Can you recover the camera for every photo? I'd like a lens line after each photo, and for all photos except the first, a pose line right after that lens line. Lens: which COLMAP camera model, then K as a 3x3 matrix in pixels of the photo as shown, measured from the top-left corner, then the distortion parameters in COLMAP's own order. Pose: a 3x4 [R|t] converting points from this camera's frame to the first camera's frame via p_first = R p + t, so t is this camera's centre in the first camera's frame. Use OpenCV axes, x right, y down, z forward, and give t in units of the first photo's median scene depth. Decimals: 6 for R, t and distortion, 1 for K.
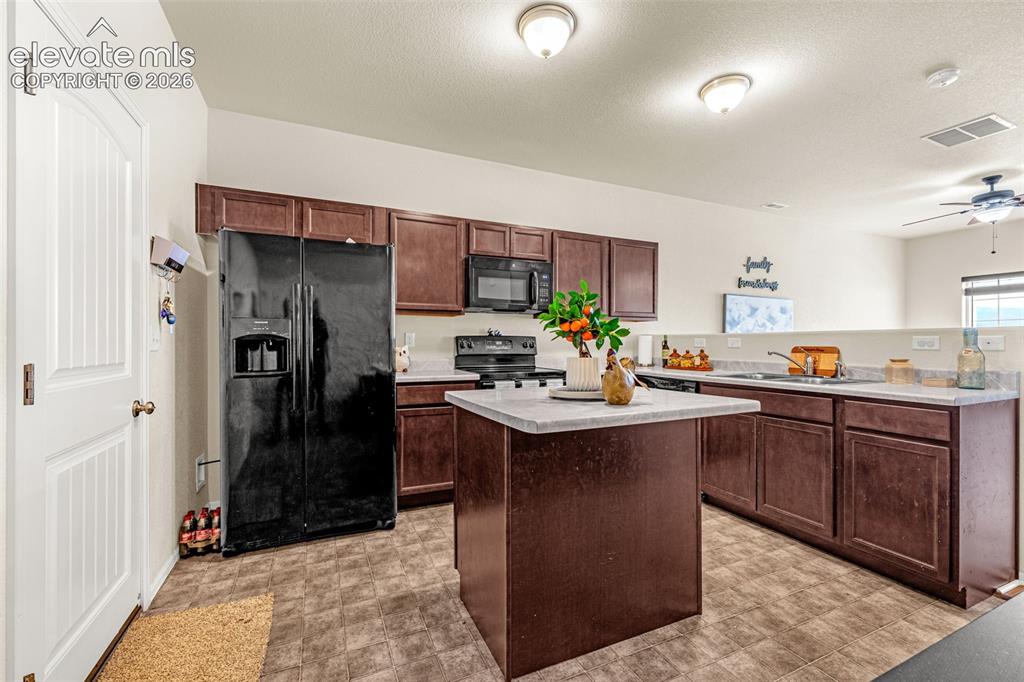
lens RADIAL K [[434.1, 0, 512.0], [0, 434.1, 341.0], [0, 0, 1]] dist [0.001431, 0.000042]
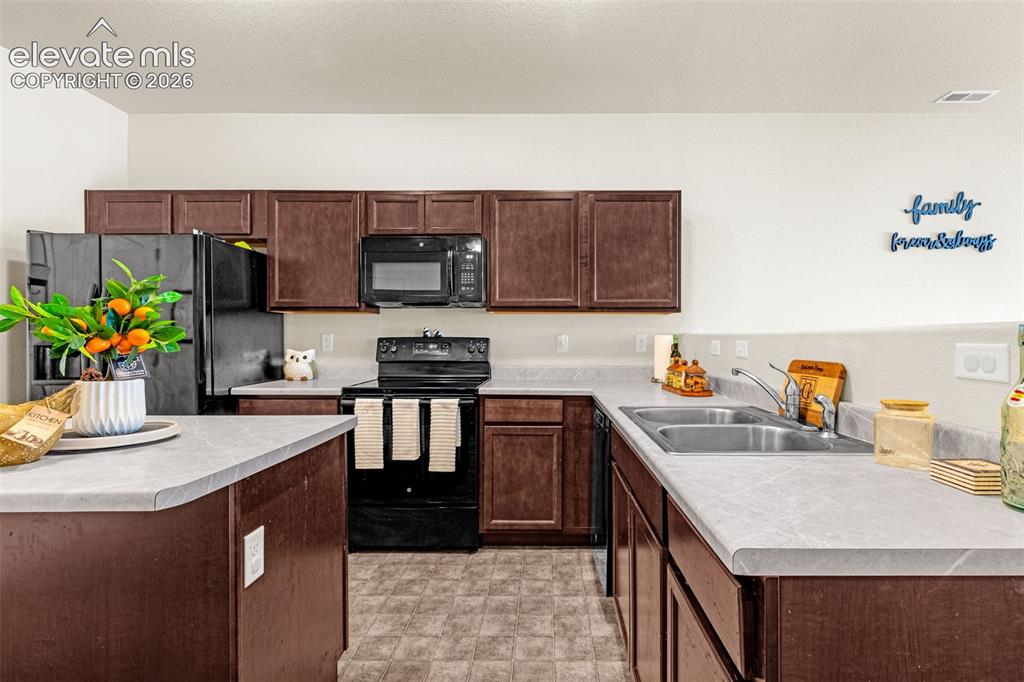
lens RADIAL K [[482.2, 0, 545.5], [0, 482.2, 333.9], [0, 0, 1]] dist [-0.001261, -0.000123]
pose [[0.907364, -0.005343, -0.420312, 0.651118], [0.002214, 0.999966, -0.007933, -0.013344], [0.420340, 0.006267, 0.907345, 0.388965]]
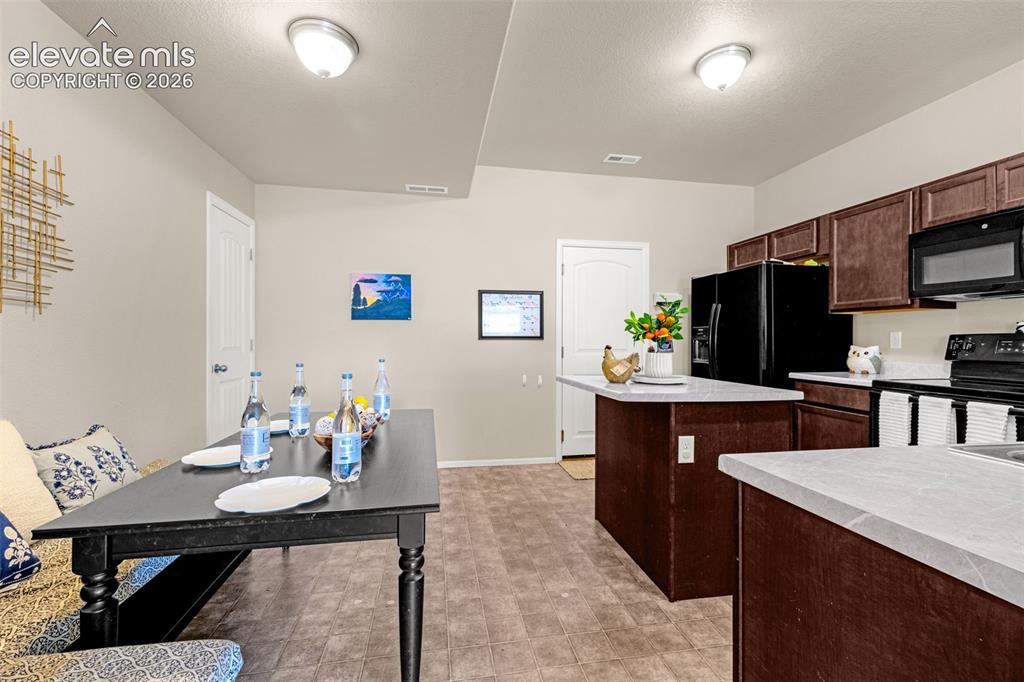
lens RADIAL K [[430.3, 0, 512.0], [0, 430.3, 341.0], [0, 0, 1]] dist [-0.001157, -0.000068]
pose [[-0.244227, -0.001737, -0.969716, 0.952119], [-0.004001, 0.999992, -0.000783, 0.003598], [0.969710, 0.003689, -0.244232, 0.549119]]
